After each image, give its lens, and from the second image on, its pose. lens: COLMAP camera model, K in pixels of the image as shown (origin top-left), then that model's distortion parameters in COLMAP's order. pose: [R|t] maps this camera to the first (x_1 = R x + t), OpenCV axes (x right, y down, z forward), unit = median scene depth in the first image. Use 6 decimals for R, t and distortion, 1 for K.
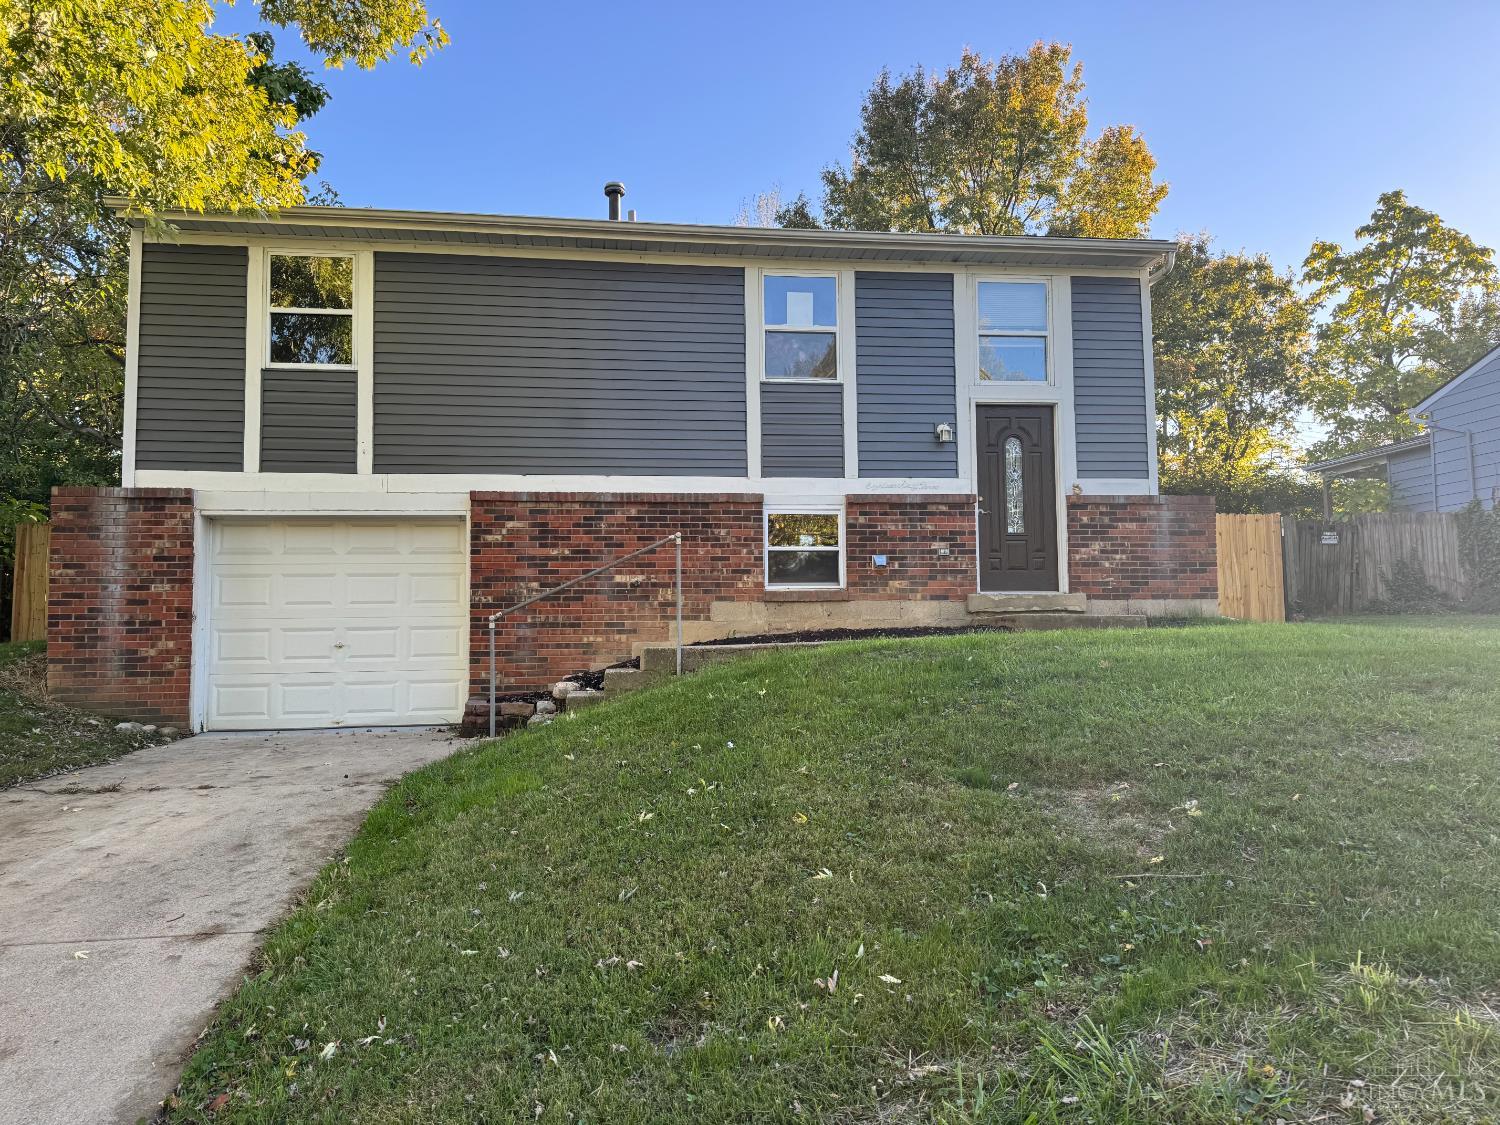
lens RADIAL K [[1055.7, 0, 745.7], [0, 1055.7, 566.2], [0, 0, 1]] dist [0.074272, -0.091085]
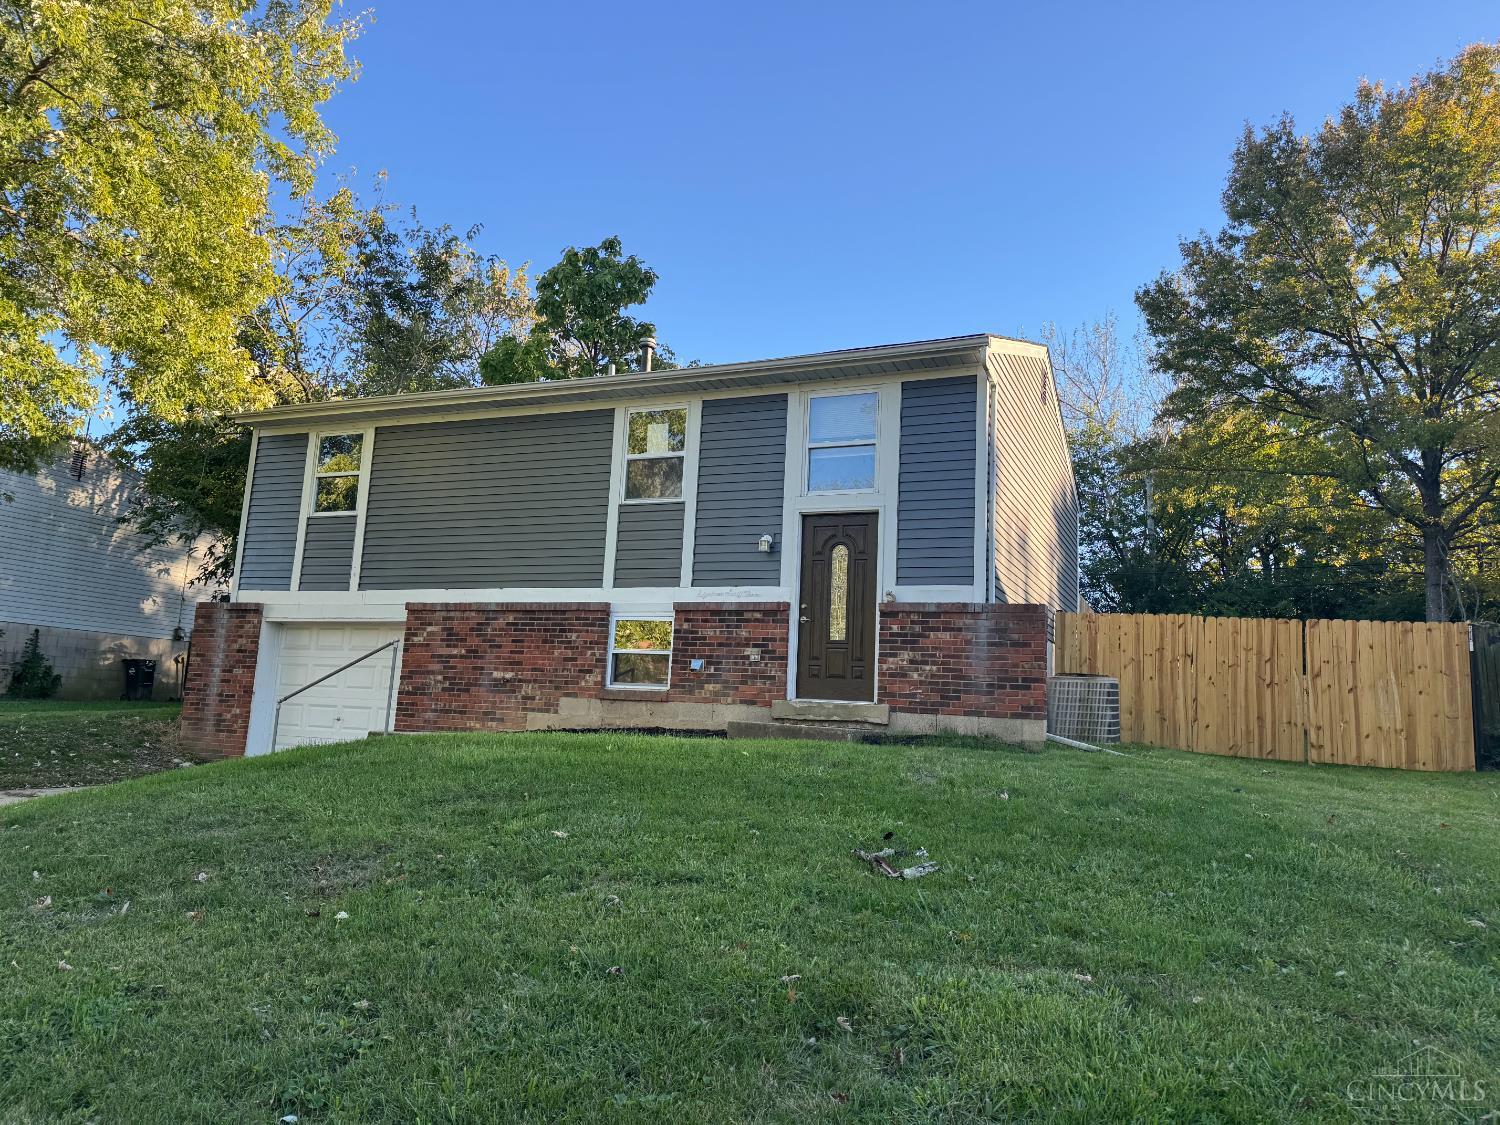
lens RADIAL K [[1055.7, 0, 722.8], [0, 1055.7, 534.2], [0, 0, 1]] dist [0.074272, -0.091085]
pose [[0.844053, -0.039242, -0.534822, 0.720083], [-0.025833, 0.993186, -0.113642, -0.015593], [0.535637, 0.109736, 0.837288, 0.106003]]
